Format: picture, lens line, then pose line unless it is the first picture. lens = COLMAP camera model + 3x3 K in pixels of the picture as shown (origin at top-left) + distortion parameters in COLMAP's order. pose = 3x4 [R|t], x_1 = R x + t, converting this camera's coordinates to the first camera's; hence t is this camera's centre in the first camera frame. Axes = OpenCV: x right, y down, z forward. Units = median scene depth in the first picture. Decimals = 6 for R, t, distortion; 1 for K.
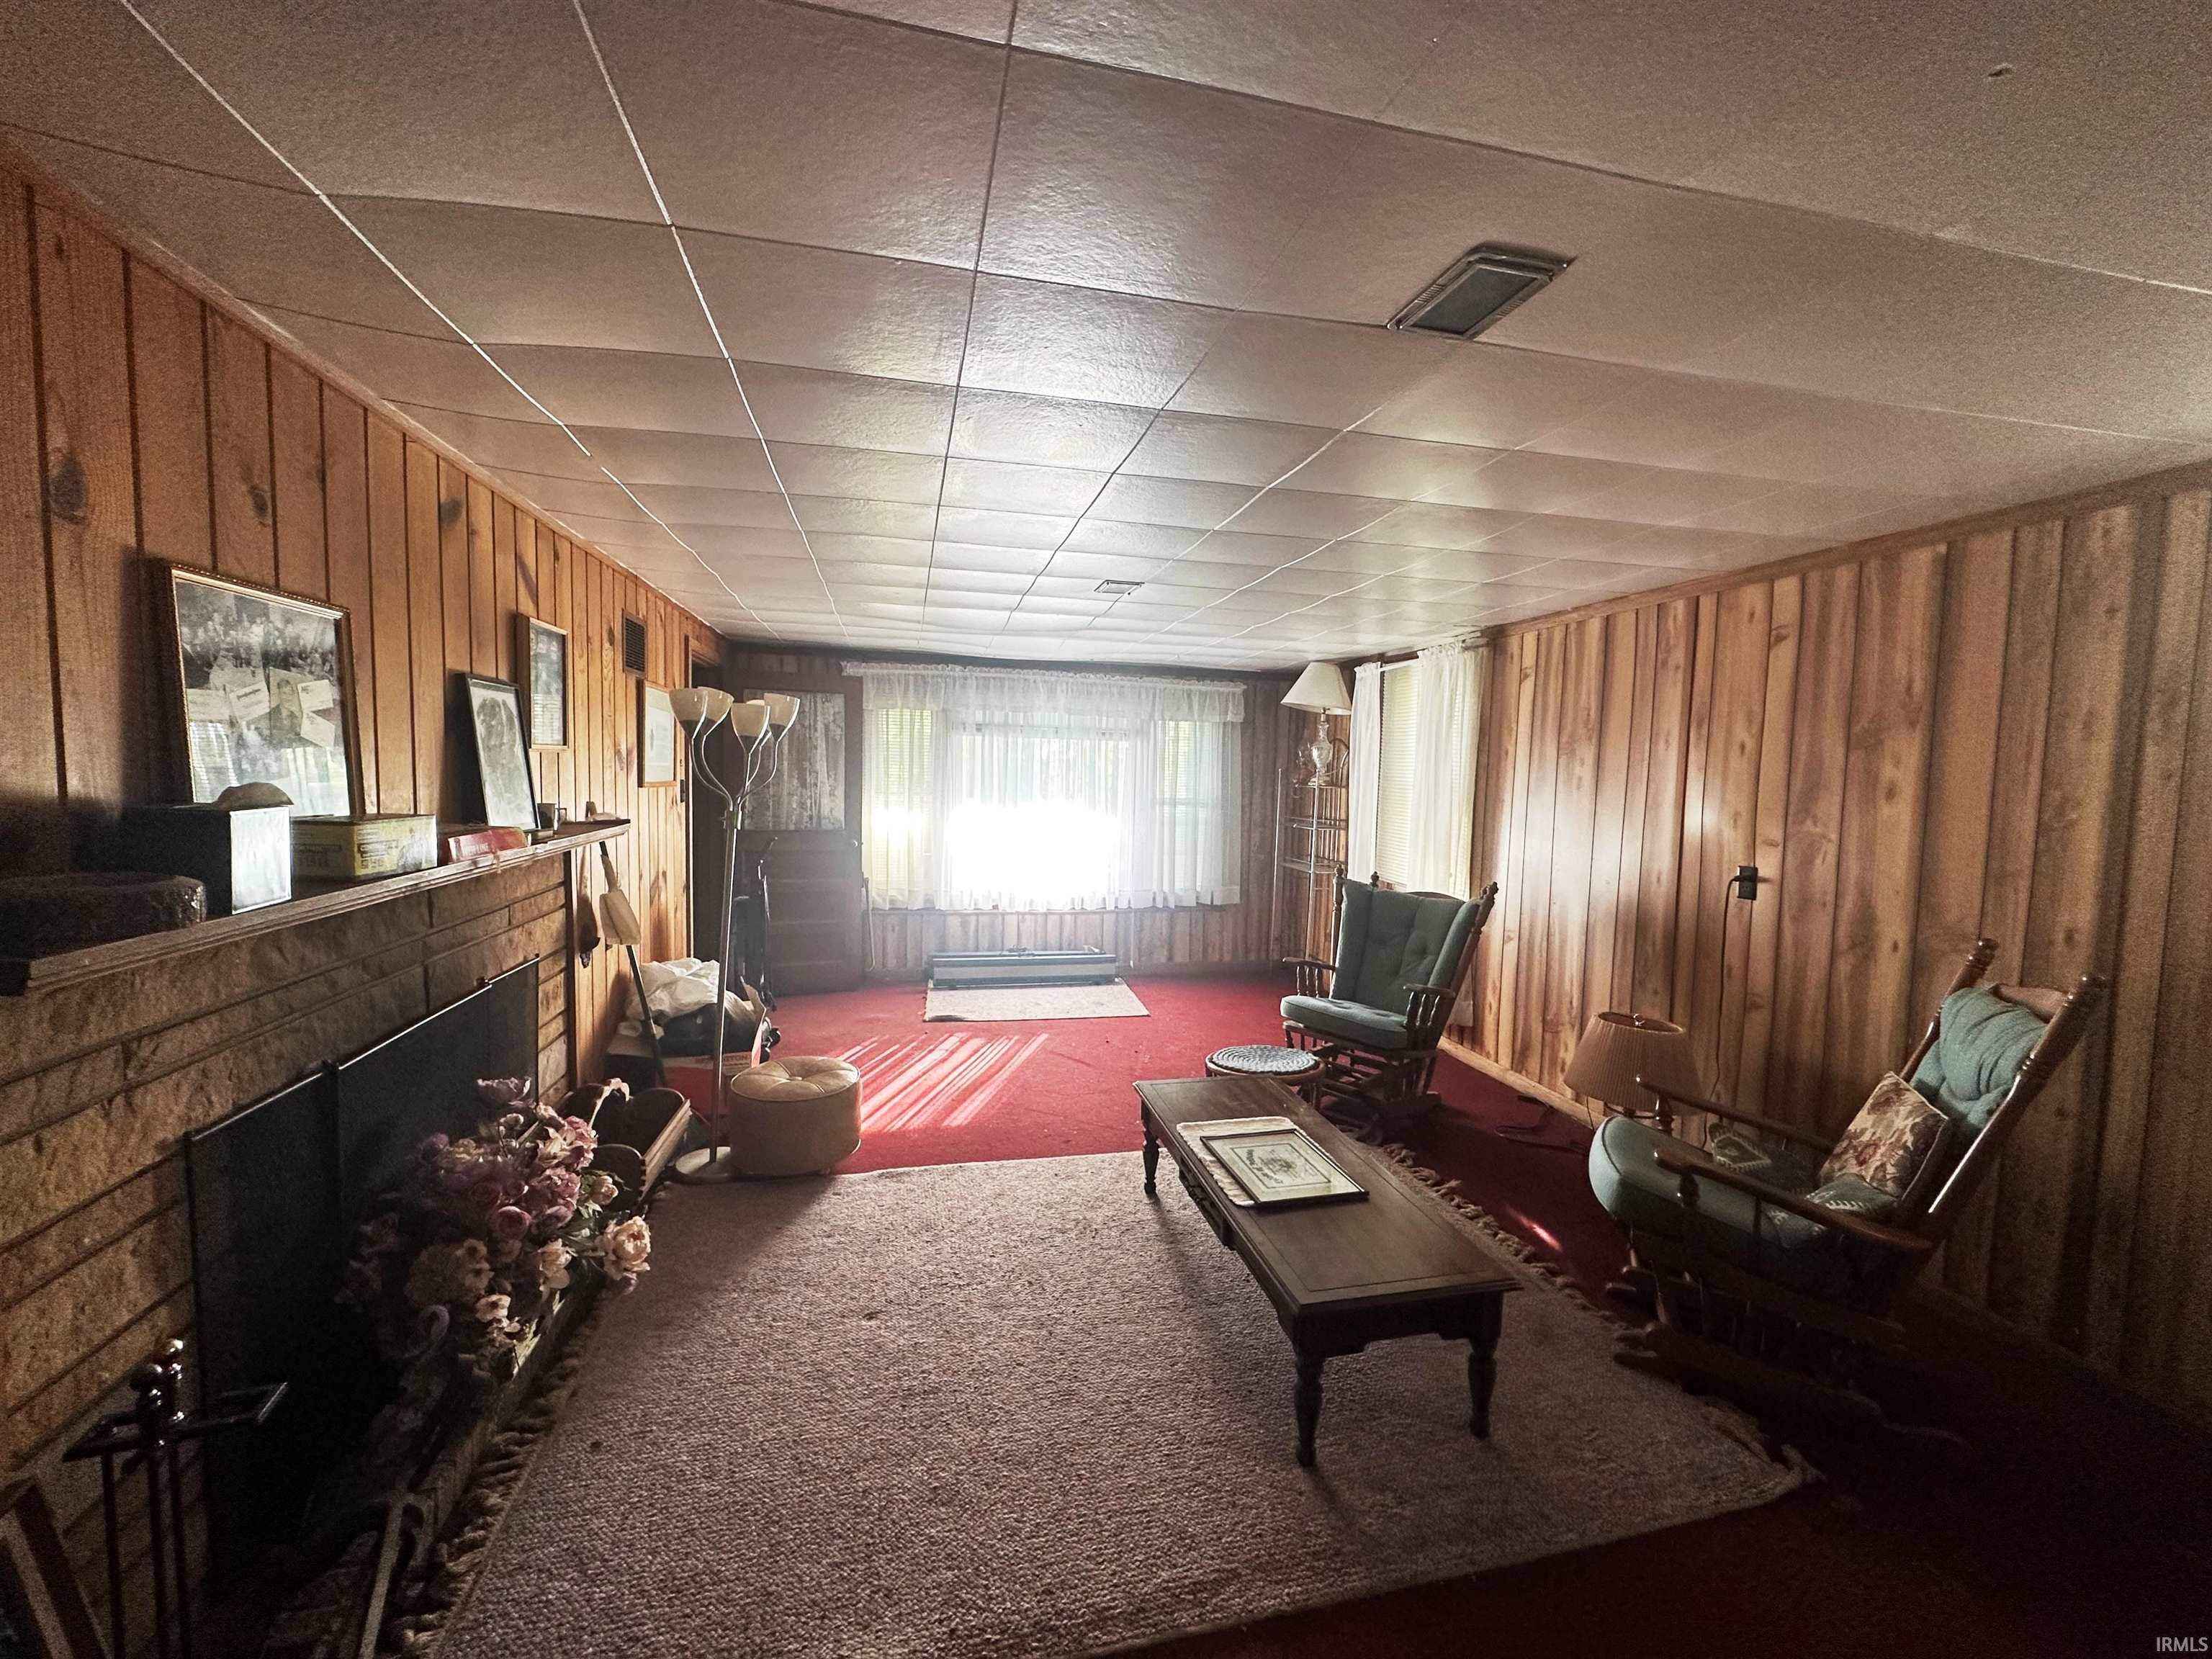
lens RADIAL K [[877.6, 0, 1104.5], [0, 877.6, 828.1], [0, 0, 1]] dist [-0.001744, 0.000203]
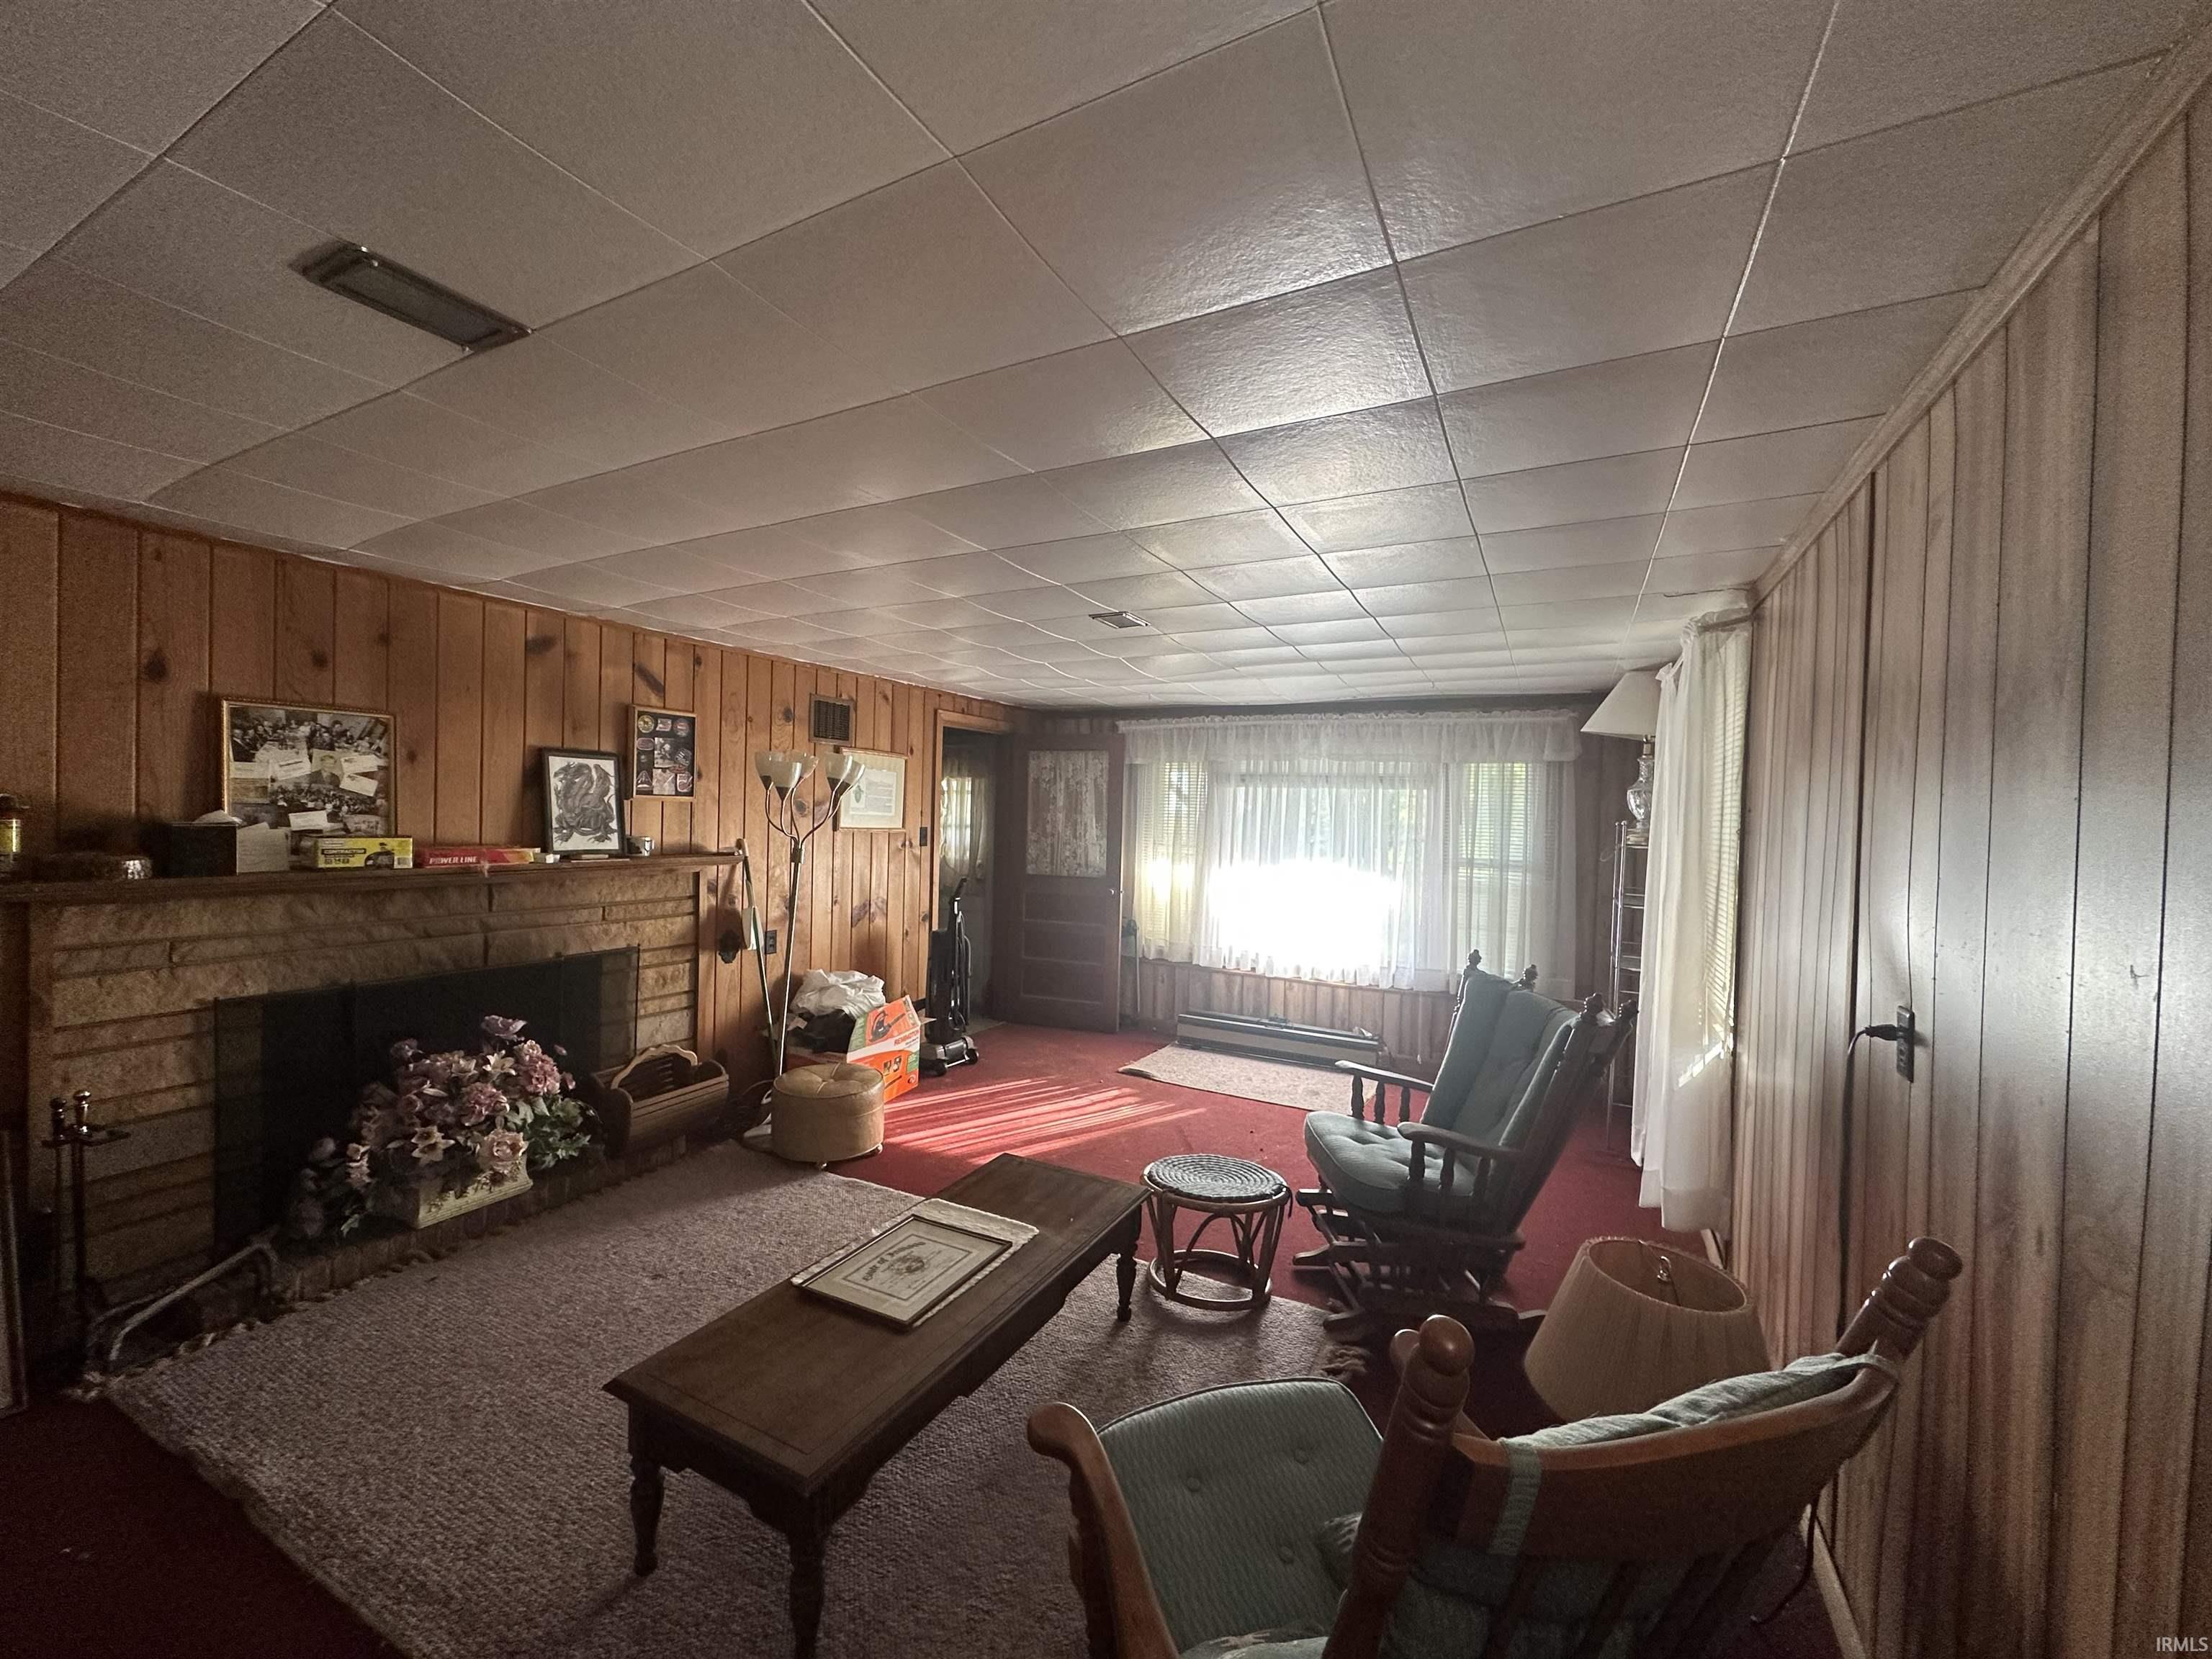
lens RADIAL K [[877.6, 0, 1104.7], [0, 877.6, 829.8], [0, 0, 1]] dist [-0.001744, 0.000203]
pose [[0.756726, 0.006447, -0.653701, 0.398049], [-0.051587, 0.997422, -0.049881, -0.003564], [0.651694, 0.071469, 0.755108, 0.197349]]
